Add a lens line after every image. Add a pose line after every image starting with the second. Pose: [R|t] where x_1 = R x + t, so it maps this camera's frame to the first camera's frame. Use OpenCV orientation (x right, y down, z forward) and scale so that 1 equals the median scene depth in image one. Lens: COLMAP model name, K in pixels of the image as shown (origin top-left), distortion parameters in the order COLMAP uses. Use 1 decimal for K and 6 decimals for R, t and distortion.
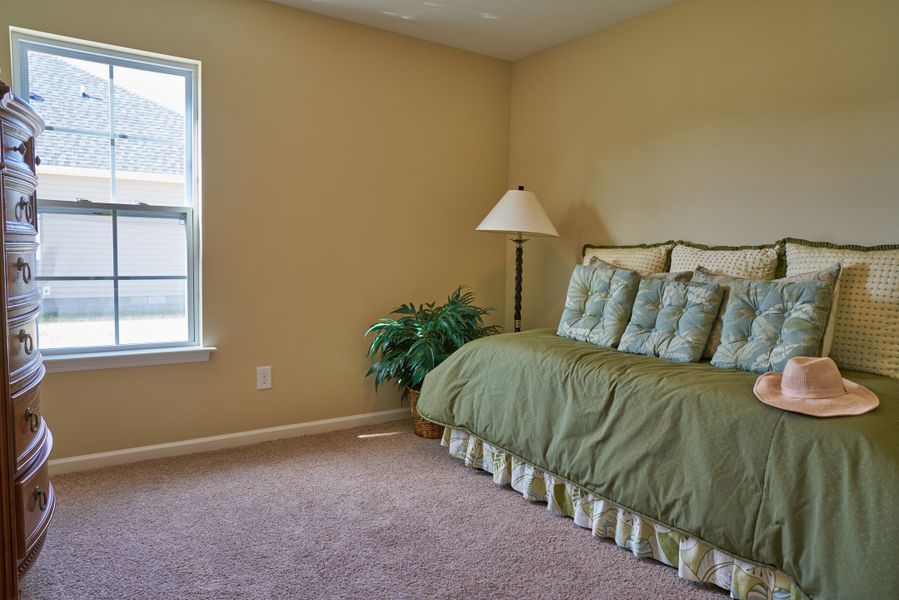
lens RADIAL K [[608.4, 0, 448.6], [0, 608.4, 300.1], [0, 0, 1]] dist [-0.057166, 0.047326]
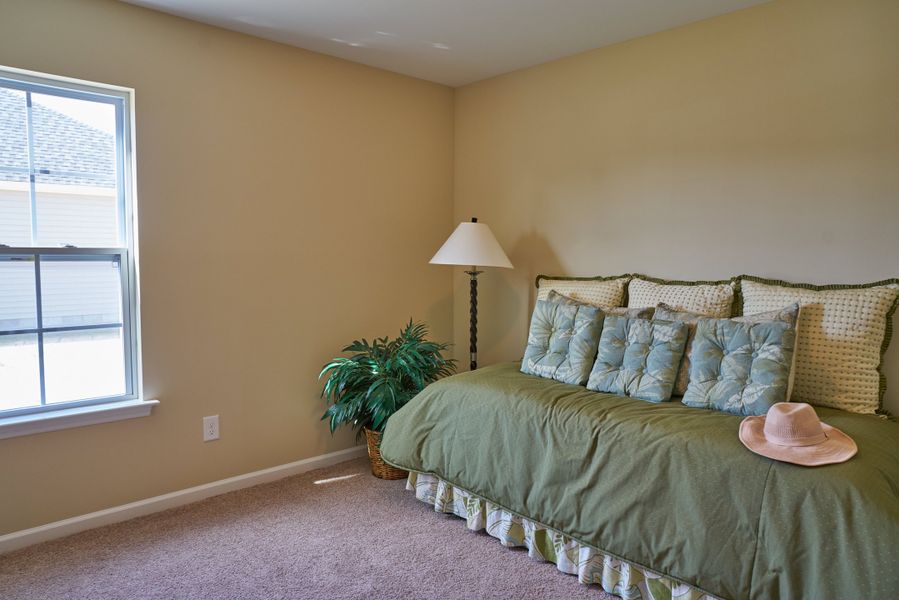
lens RADIAL K [[608.4, 0, 448.4], [0, 608.4, 300.0], [0, 0, 1]] dist [-0.057166, 0.047326]
pose [[0.989007, -0.027545, 0.145278, -0.090473], [0.028324, 0.999593, -0.003296, -0.067500], [-0.145128, 0.007374, 0.989385, 0.035931]]
